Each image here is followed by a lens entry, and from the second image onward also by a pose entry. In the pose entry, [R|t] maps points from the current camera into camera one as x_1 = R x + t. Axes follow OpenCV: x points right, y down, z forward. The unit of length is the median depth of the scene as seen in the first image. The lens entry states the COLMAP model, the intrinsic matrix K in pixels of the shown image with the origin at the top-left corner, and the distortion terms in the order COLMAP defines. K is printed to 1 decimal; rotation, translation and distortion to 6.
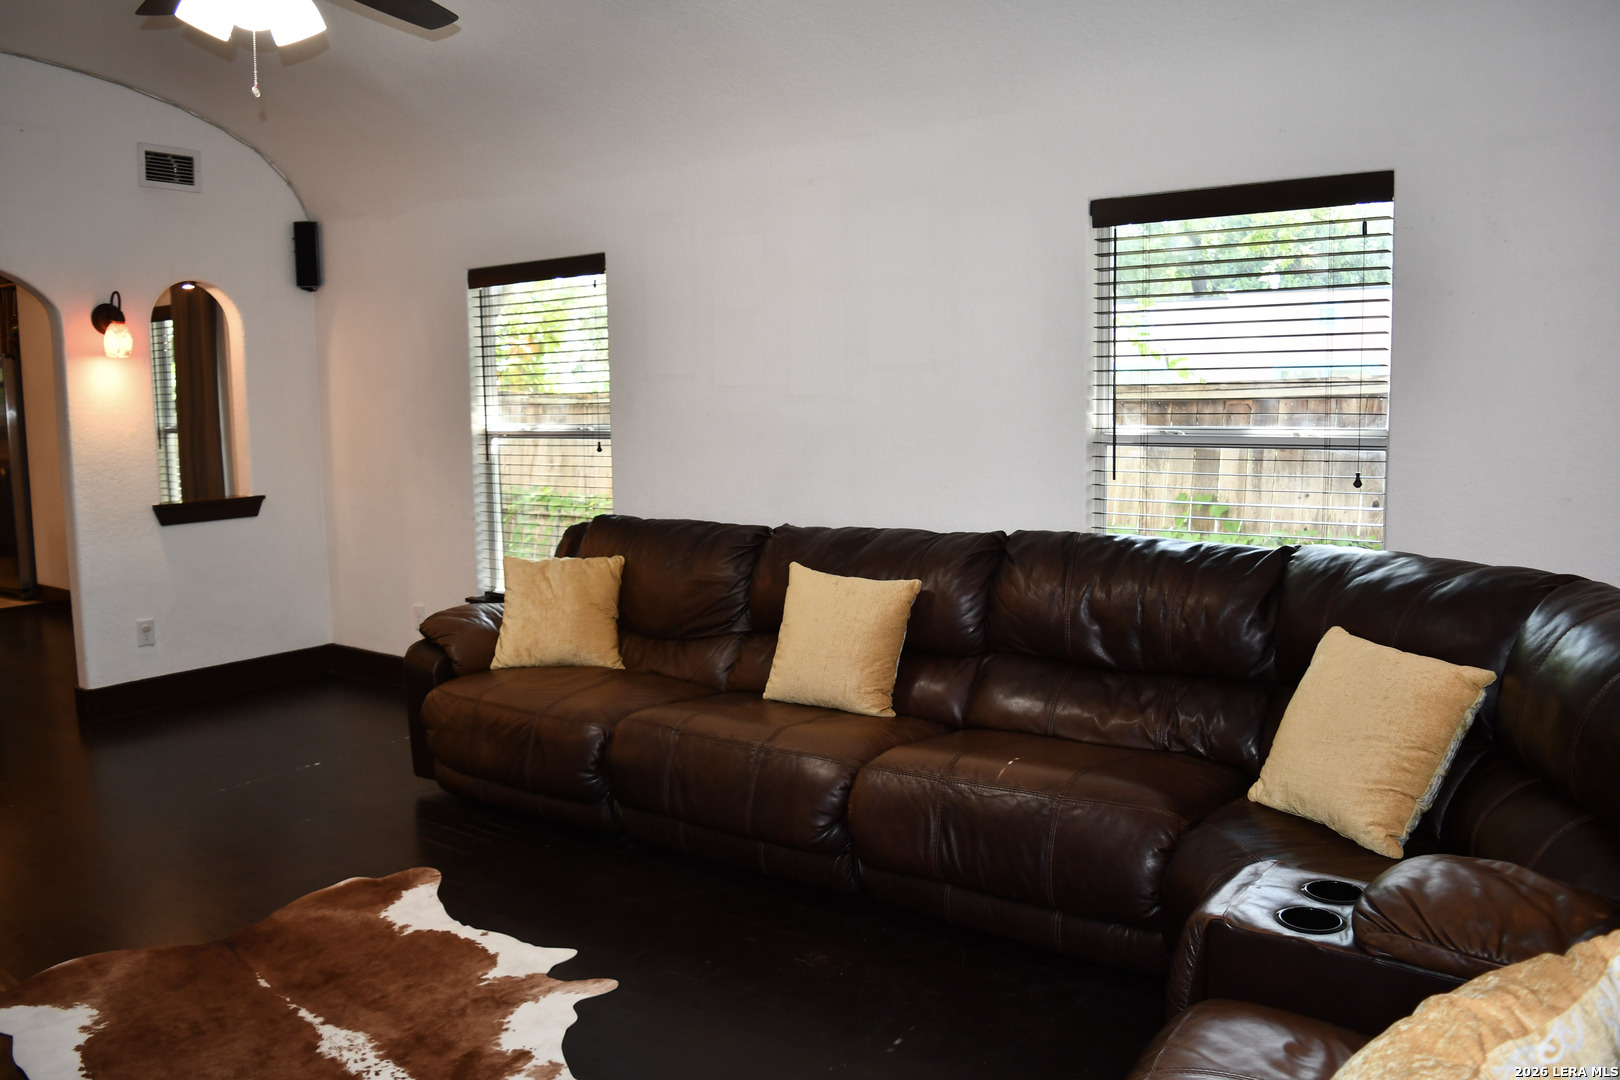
lens RADIAL K [[1274.9, 0, 813.1], [0, 1274.9, 539.8], [0, 0, 1]] dist [-0.095805, 0.024707]
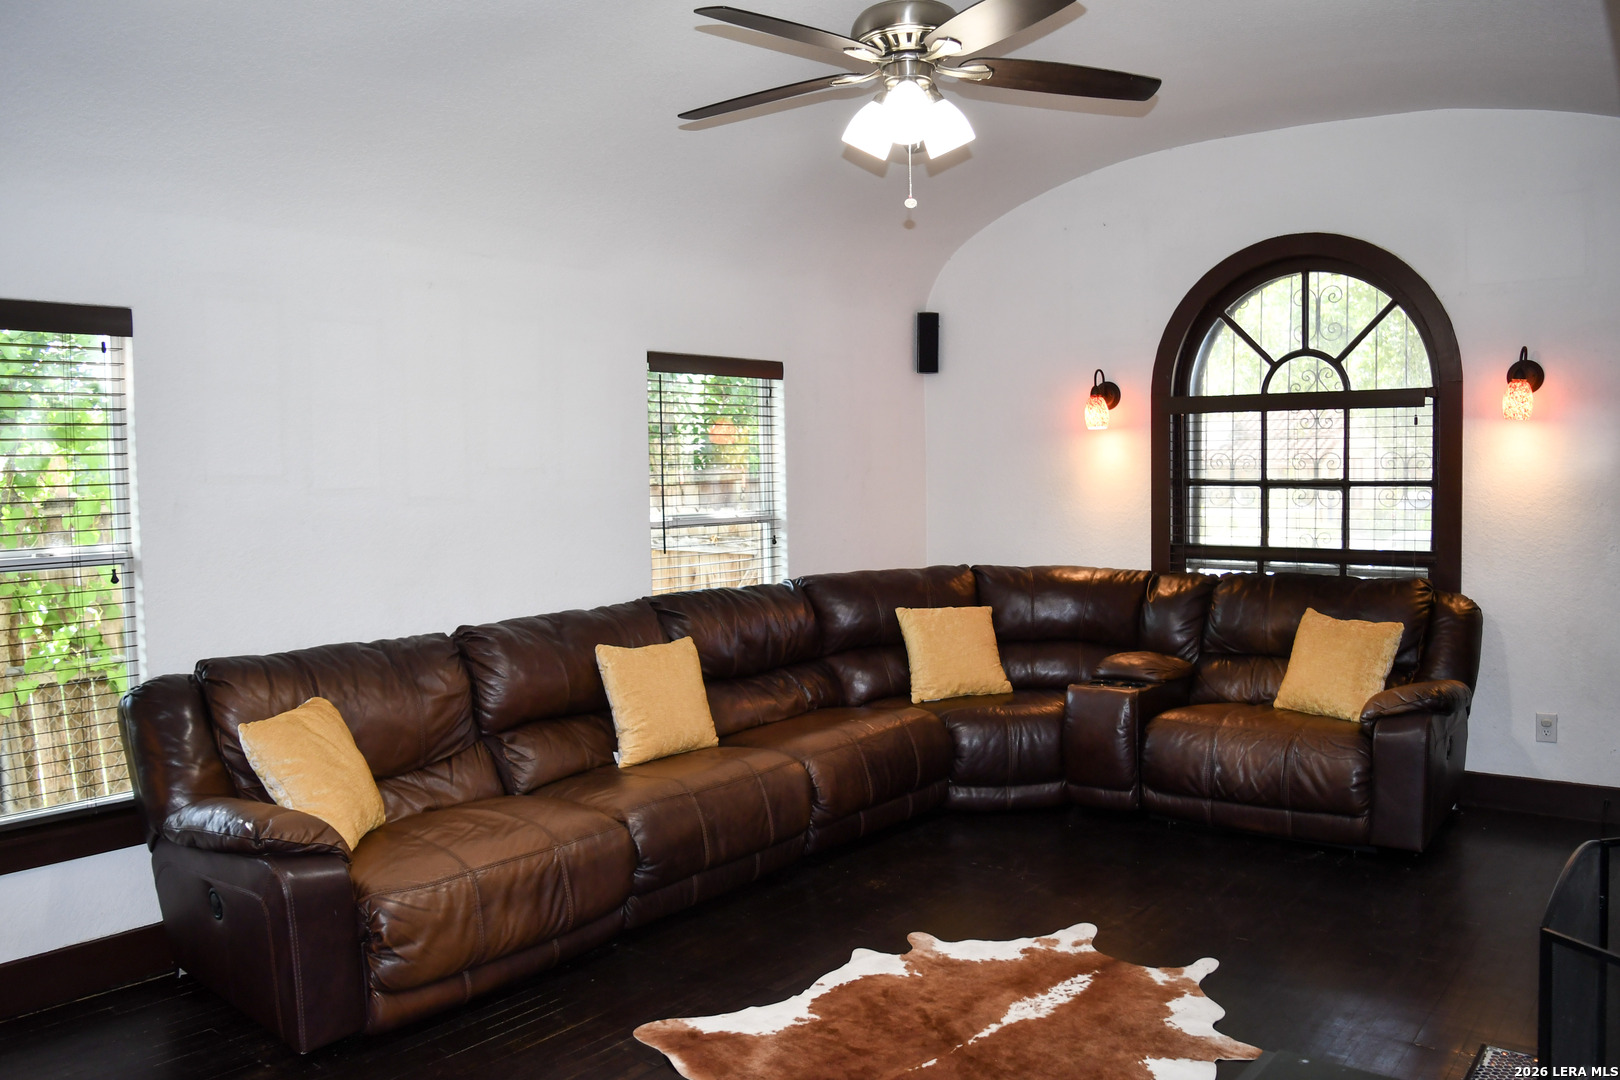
lens RADIAL K [[1274.9, 0, 823.0], [0, 1274.9, 543.8], [0, 0, 1]] dist [-0.095805, 0.024707]
pose [[0.014413, -0.028188, 0.999499, -1.026976], [0.147322, 0.988753, 0.025761, -0.062405], [-0.988984, 0.146877, 0.018403, 0.723815]]
